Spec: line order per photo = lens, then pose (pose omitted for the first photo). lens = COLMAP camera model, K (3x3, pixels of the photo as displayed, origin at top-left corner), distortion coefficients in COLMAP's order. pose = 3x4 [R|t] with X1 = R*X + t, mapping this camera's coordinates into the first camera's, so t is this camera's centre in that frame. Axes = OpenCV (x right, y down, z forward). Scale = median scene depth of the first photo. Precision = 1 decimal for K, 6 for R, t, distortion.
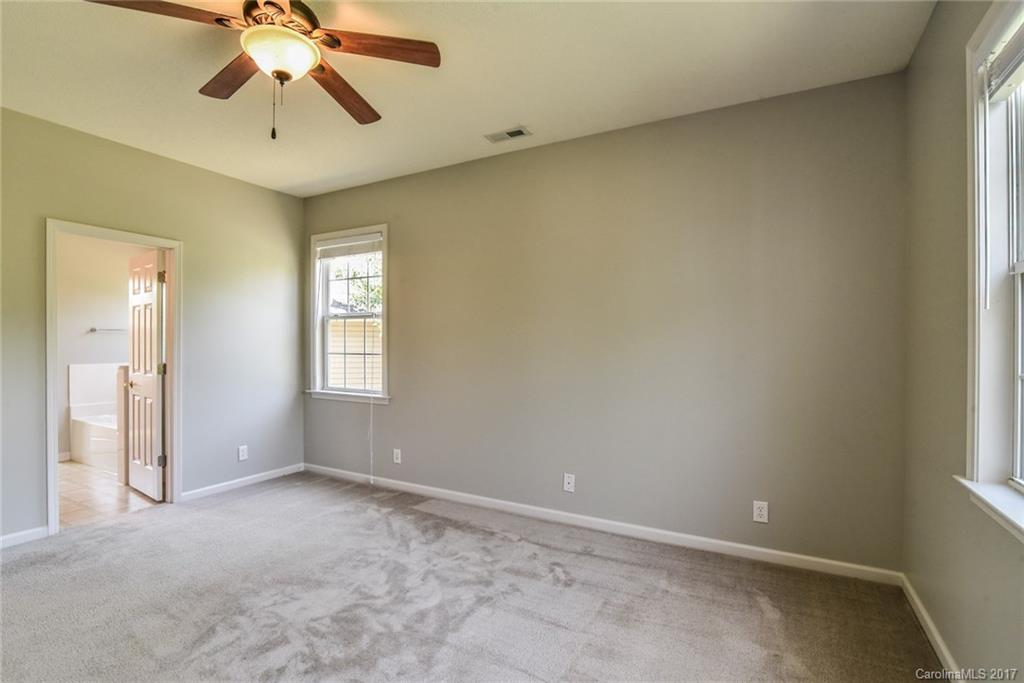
lens RADIAL K [[480.3, 0, 508.7], [0, 480.3, 350.4], [0, 0, 1]] dist [-0.020237, -0.000073]
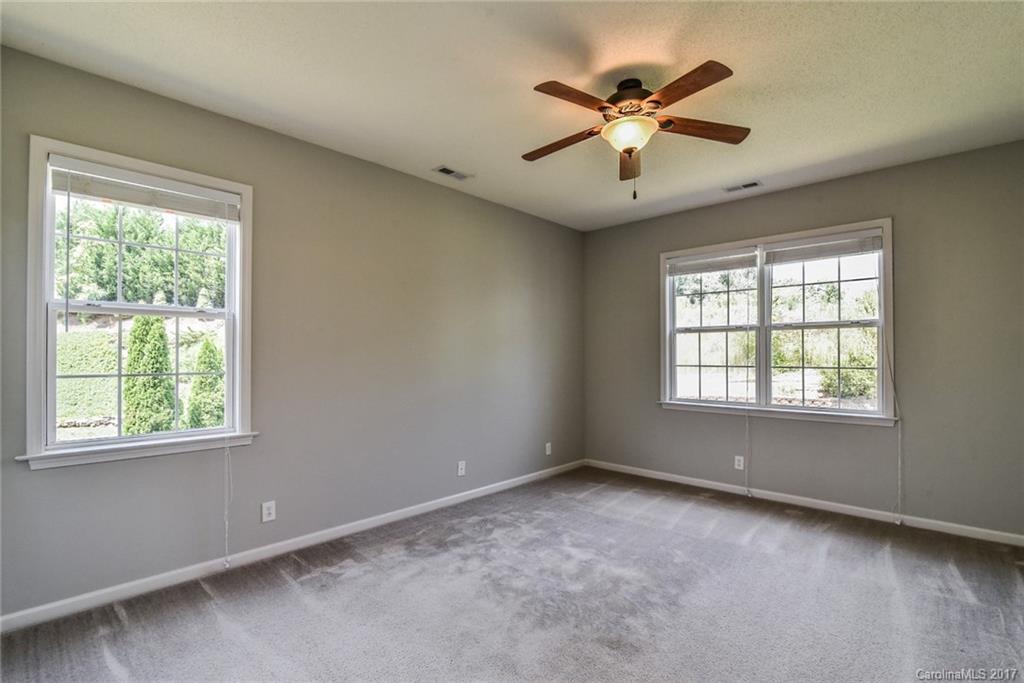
lens RADIAL K [[480.3, 0, 508.7], [0, 480.3, 350.4], [0, 0, 1]] dist [-0.020237, -0.000073]
pose [[0.246978, 0.004906, 0.969009, -1.001588], [0.015677, 0.999836, -0.009058, -0.013082], [-0.968894, 0.017429, 0.246860, 0.552862]]
